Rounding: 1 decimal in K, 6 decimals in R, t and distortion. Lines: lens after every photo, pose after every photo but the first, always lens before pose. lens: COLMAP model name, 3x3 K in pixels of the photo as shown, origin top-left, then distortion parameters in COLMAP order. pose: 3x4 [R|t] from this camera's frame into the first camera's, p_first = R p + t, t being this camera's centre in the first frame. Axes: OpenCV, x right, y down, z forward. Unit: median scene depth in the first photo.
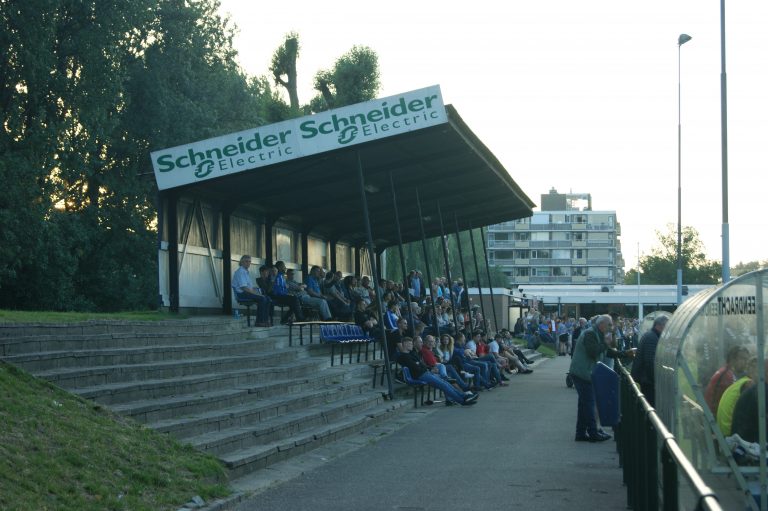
lens RADIAL K [[1601.8, 0, 382.7], [0, 1601.8, 256.4], [0, 0, 1]] dist [0.027467, 0.013122]
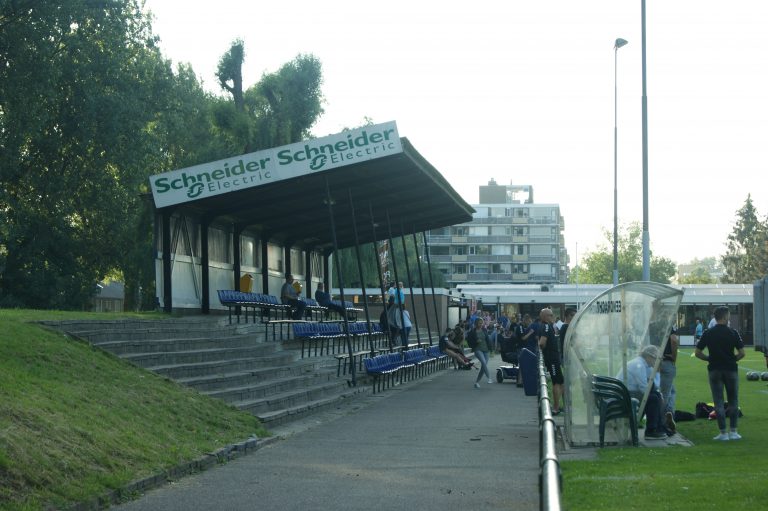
lens RADIAL K [[1777.9, 0, 384.0], [0, 1777.9, 255.5], [0, 0, 1]] dist [0.043418, 0.154309]
pose [[0.998988, 0.000169, 0.044985, -0.022587], [-0.000292, 0.999996, 0.002735, -0.007323], [-0.044984, -0.002746, 0.998984, -0.219893]]
